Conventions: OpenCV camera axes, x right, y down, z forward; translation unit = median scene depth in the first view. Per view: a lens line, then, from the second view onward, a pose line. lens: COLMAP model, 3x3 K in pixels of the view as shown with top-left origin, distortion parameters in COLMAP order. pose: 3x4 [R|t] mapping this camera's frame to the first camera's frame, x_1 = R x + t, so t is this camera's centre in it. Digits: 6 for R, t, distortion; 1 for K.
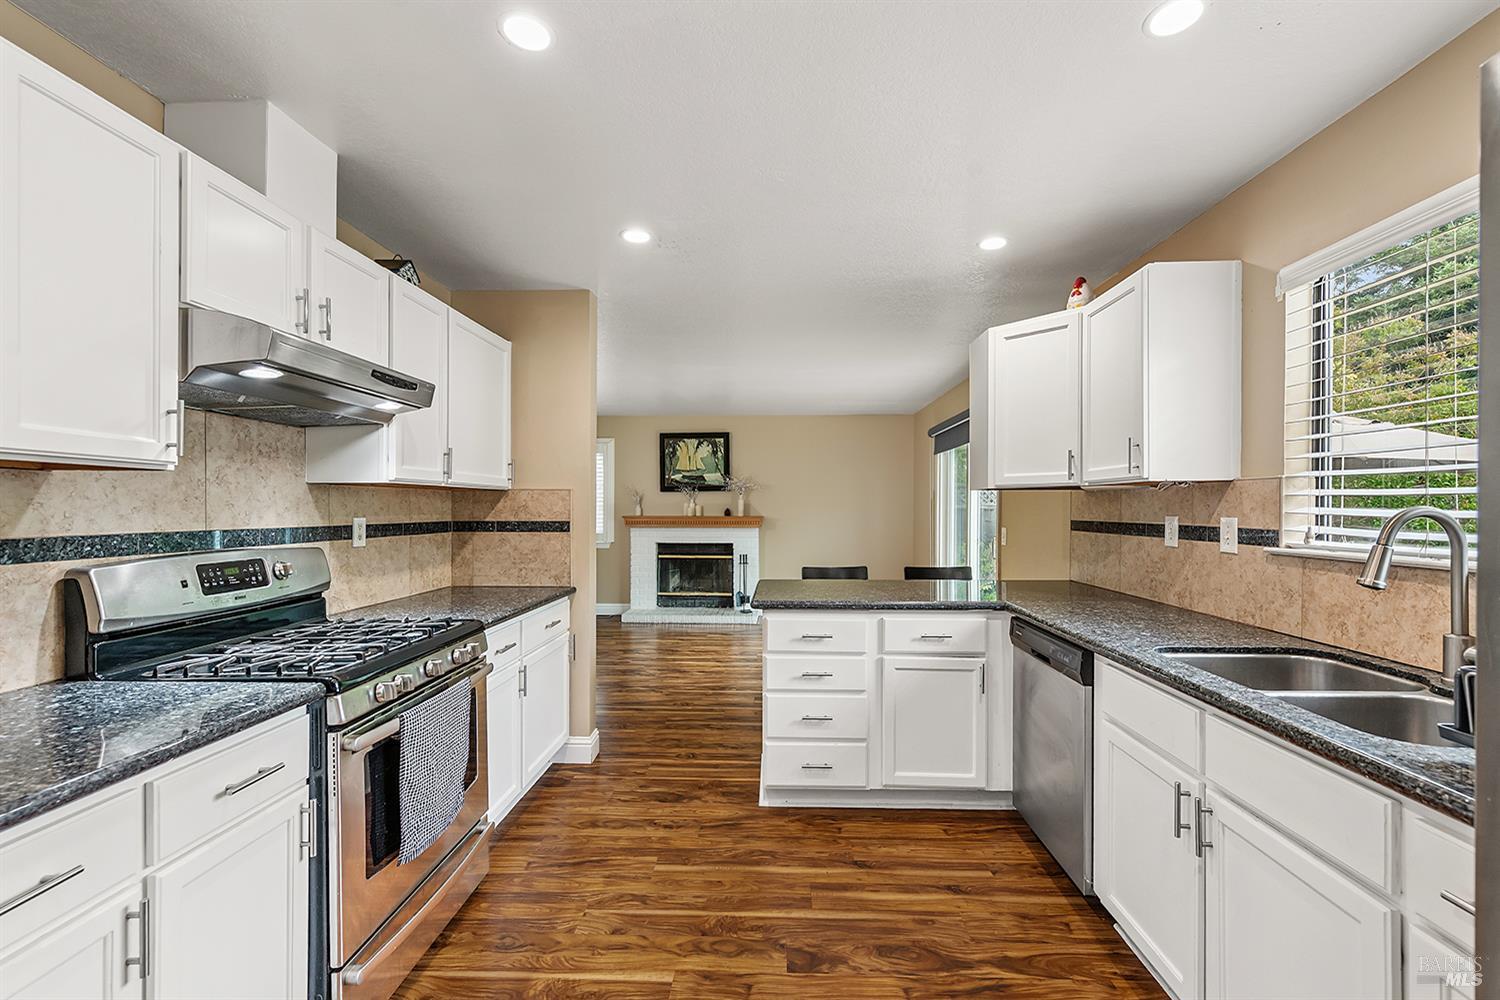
lens RADIAL K [[609.6, 0, 756.3], [0, 609.6, 504.6], [0, 0, 1]] dist [-0.000380, -0.000049]
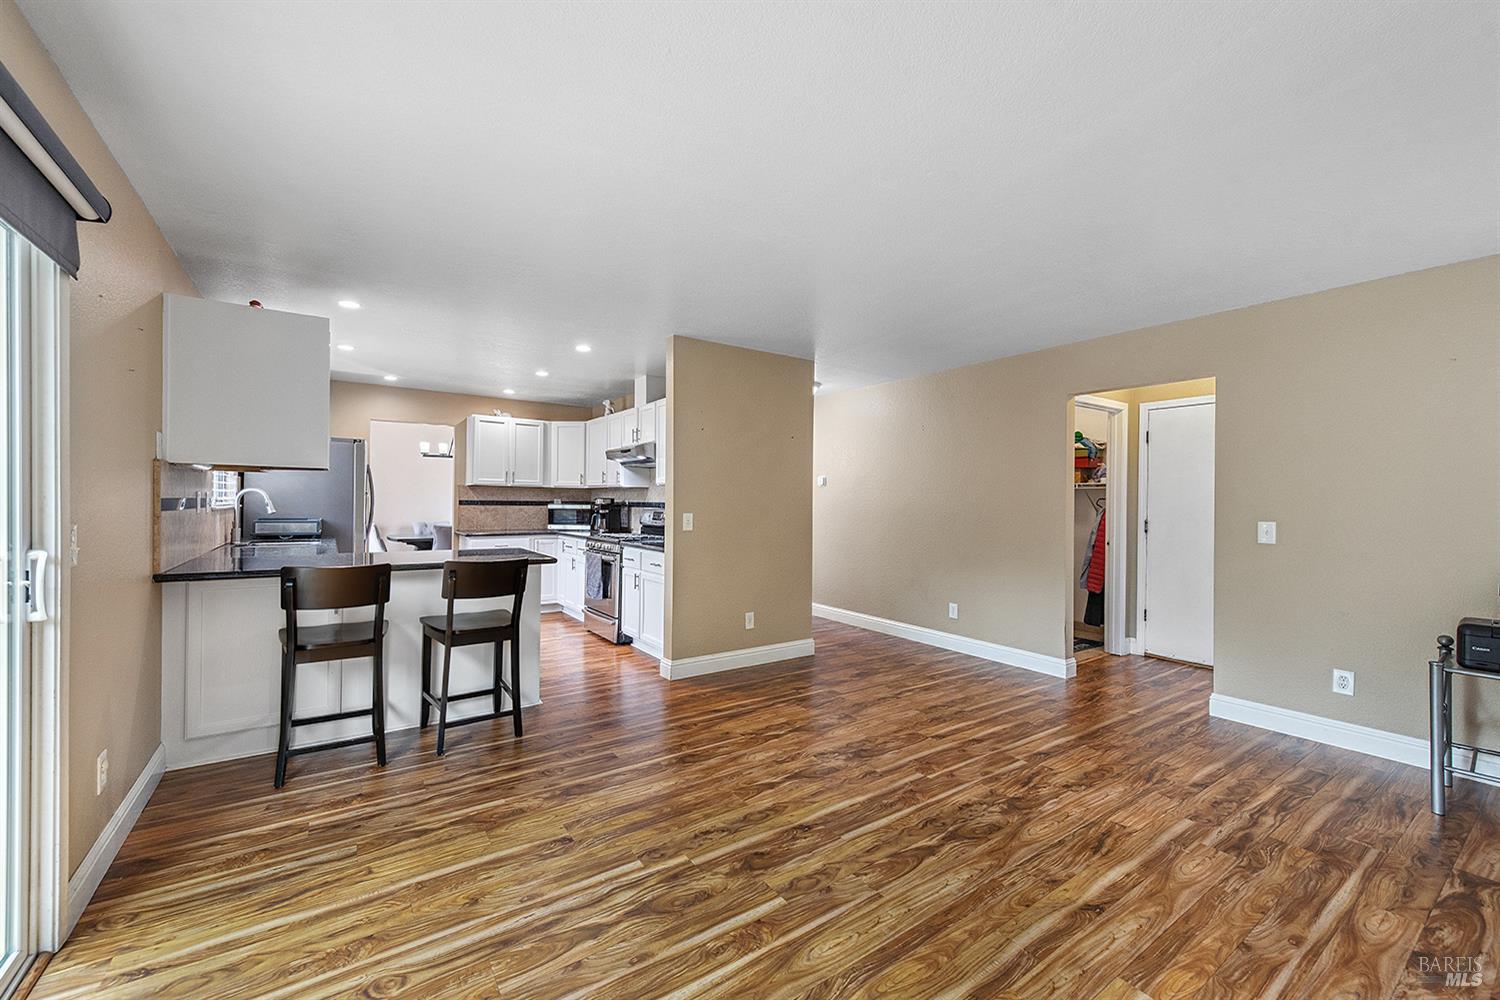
lens RADIAL K [[609.6, 0, 756.3], [0, 609.6, 504.6], [0, 0, 1]] dist [-0.000380, -0.000049]
pose [[-0.795682, -0.007993, -0.605662, 0.544134], [-0.010347, 0.999946, 0.000396, 0.035449], [0.605626, 0.006582, -0.795722, 2.989204]]
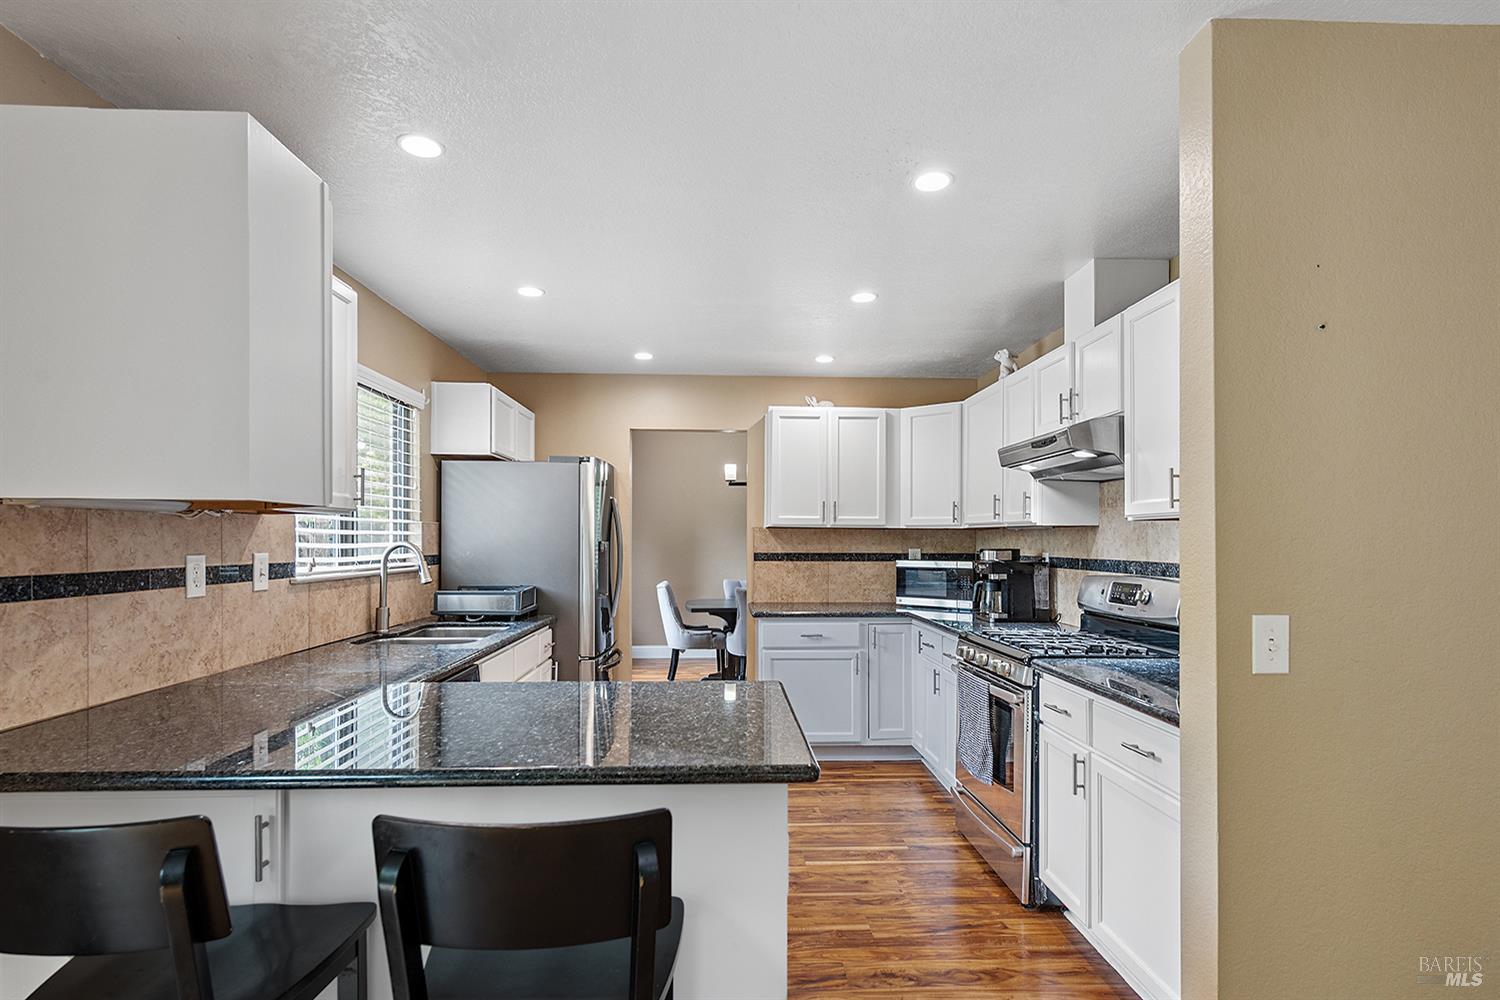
lens RADIAL K [[775.7, 0, 754.4], [0, 775.7, 537.8], [0, 0, 1]] dist [0.001028, 0.000094]
pose [[-0.996230, -0.003534, -0.086676, 0.108664], [-0.002932, 0.999971, -0.007073, 0.003279], [0.086698, -0.006792, -0.996211, 2.042733]]
